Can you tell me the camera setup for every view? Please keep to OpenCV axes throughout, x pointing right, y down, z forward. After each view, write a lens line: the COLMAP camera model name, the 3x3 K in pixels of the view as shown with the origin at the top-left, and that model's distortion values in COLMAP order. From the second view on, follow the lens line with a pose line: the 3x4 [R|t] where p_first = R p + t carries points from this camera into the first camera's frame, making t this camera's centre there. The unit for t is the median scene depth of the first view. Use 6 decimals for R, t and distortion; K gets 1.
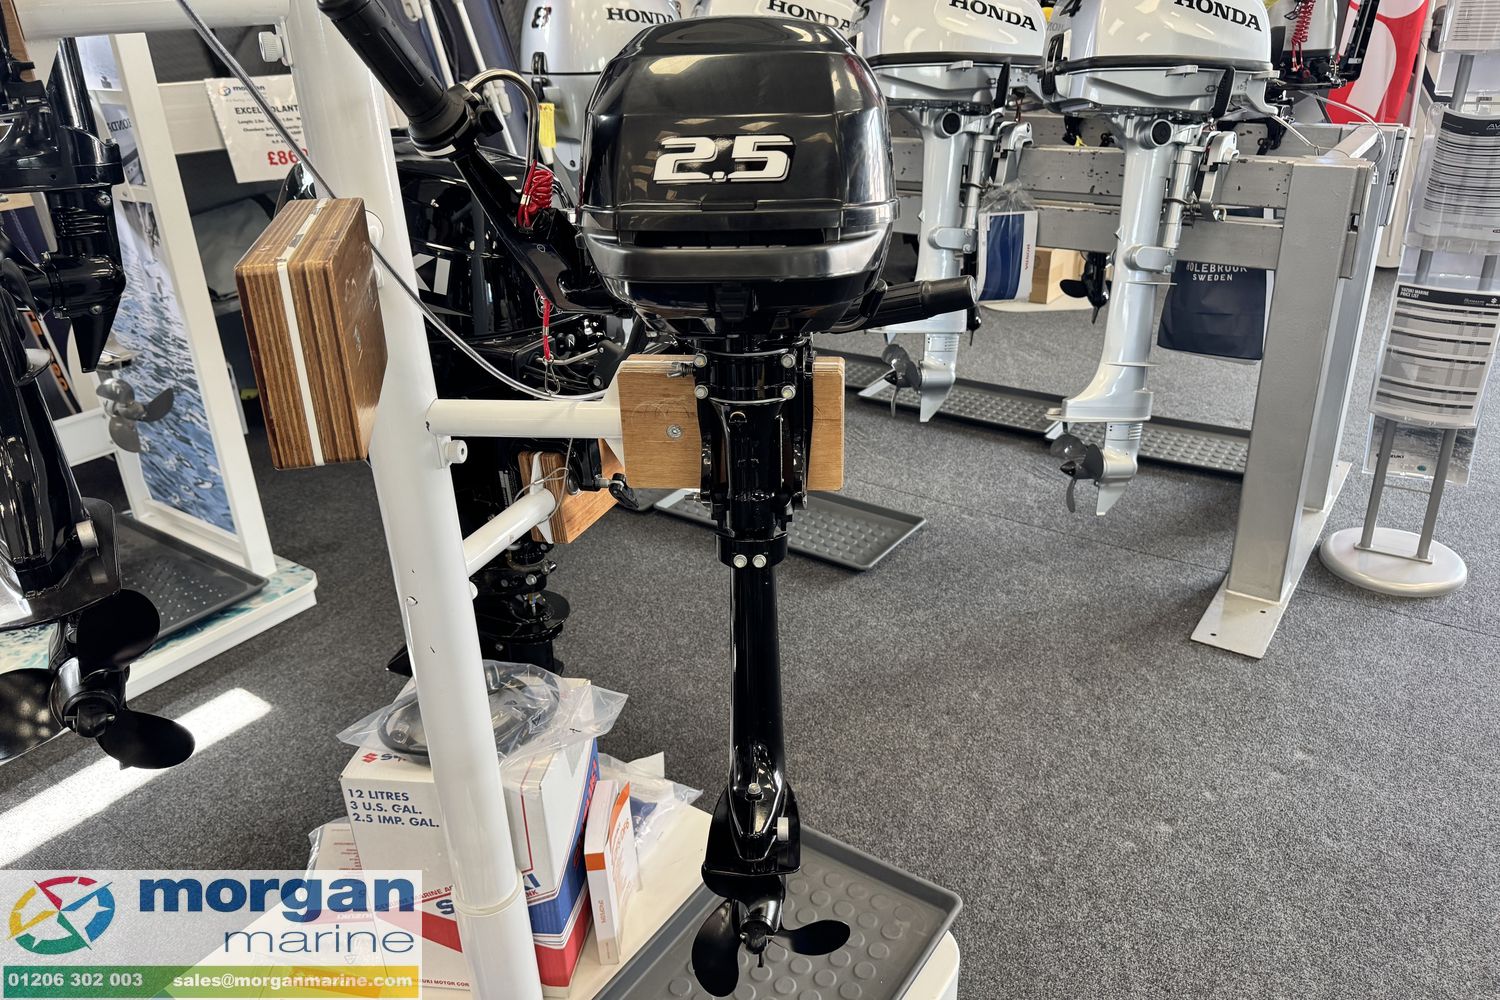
lens RADIAL K [[1081.3, 0, 764.1], [0, 1081.3, 480.4], [0, 0, 1]] dist [0.112680, -0.131622]
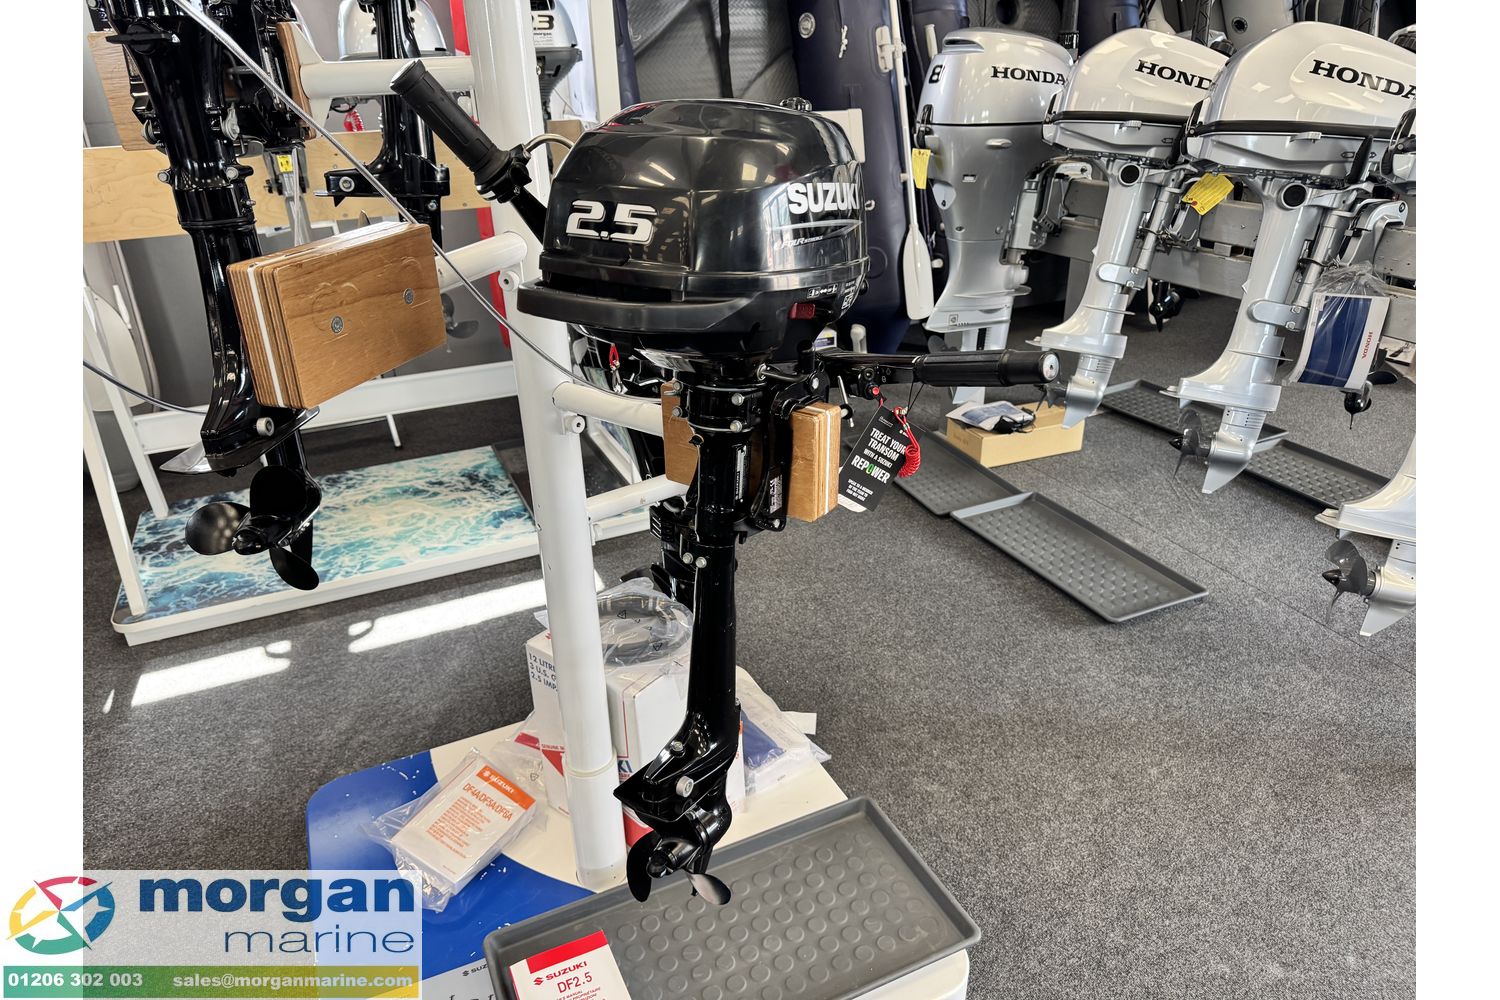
lens RADIAL K [[947.6, 0, 750.0], [0, 947.6, 500.0], [0, 0, 1]] dist [0.031290, -0.000803]
pose [[0.867071, 0.227682, -0.443111, 0.185942], [-0.213309, 0.973470, 0.082795, -0.033876], [0.450207, 0.022730, 0.892635, 0.041311]]
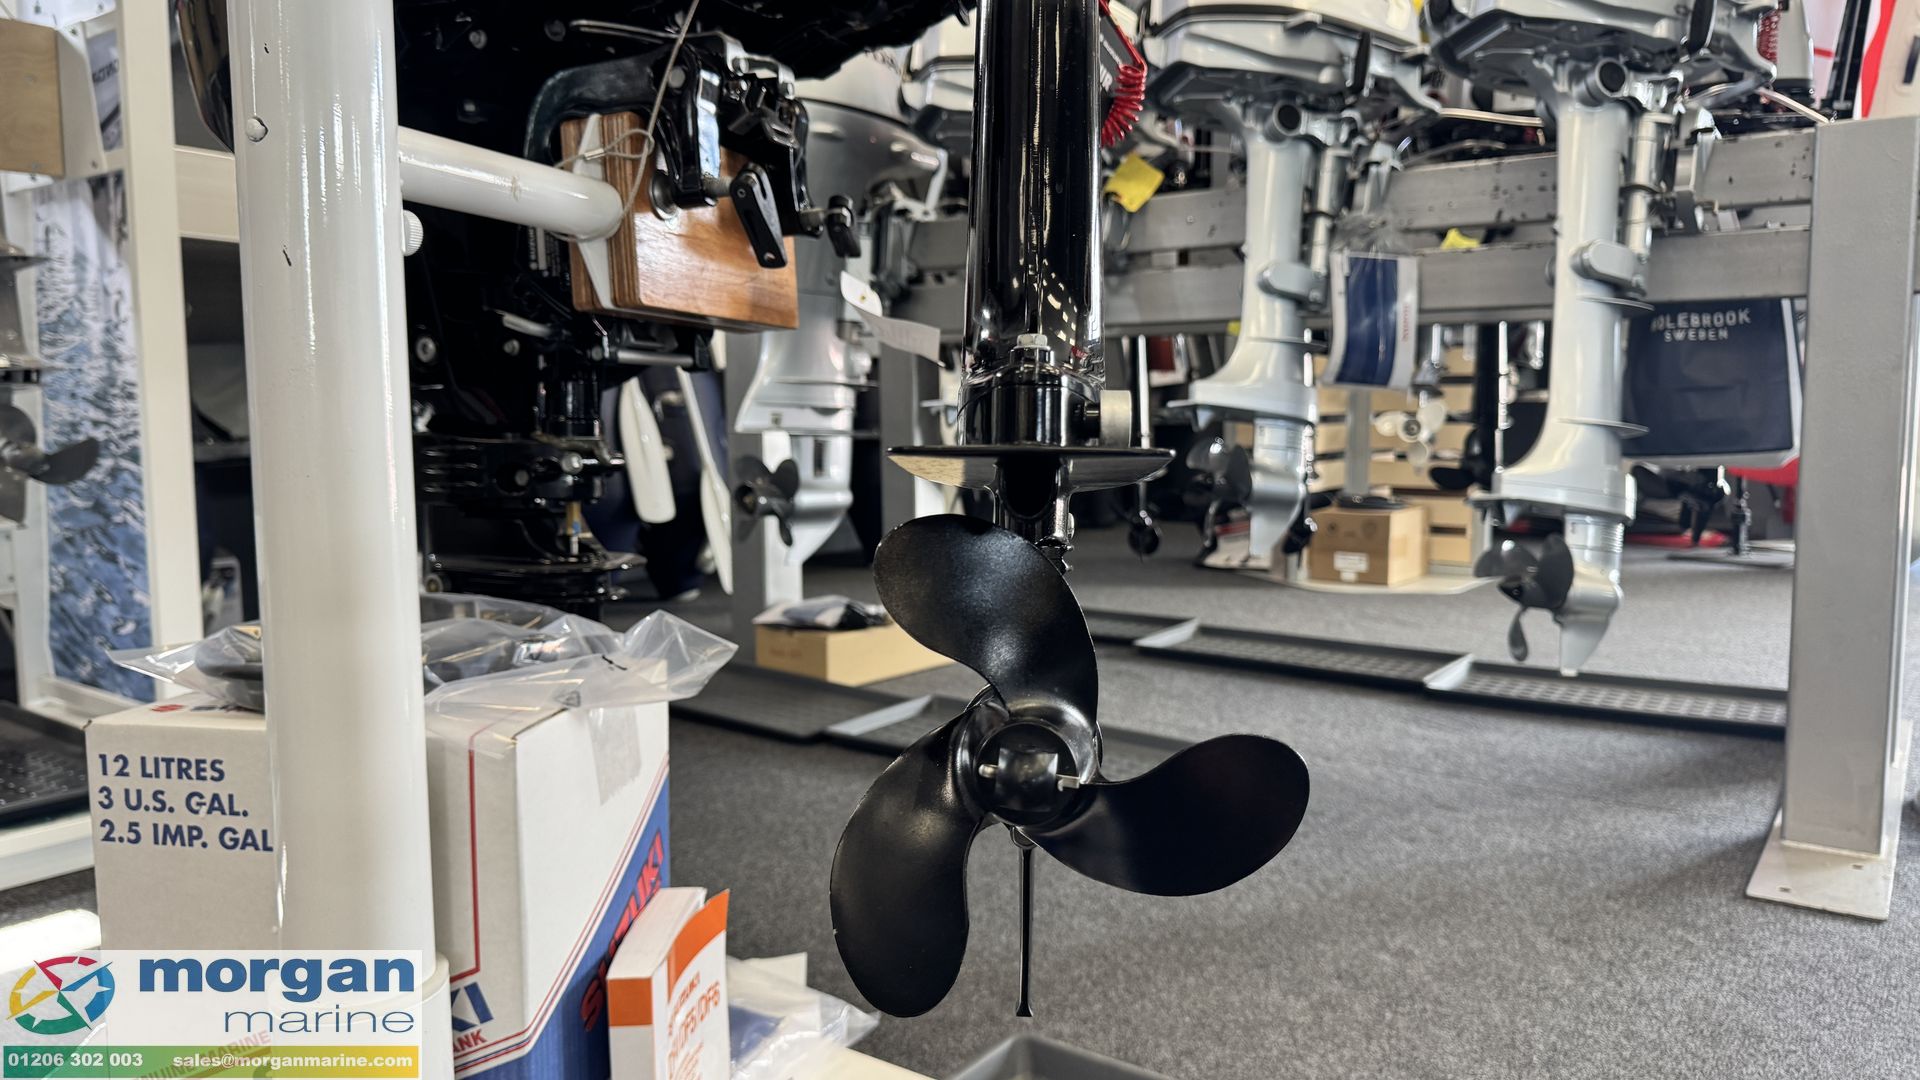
lens RADIAL K [[1382.6, 0, 963.7], [0, 1382.6, 500.1], [0, 0, 1]] dist [0.074671, -0.122961]
pose [[0.999285, 0.030339, -0.022556, -0.007215], [-0.035955, 0.947038, -0.319101, 0.187979], [0.011680, 0.319684, 0.947452, 0.232499]]
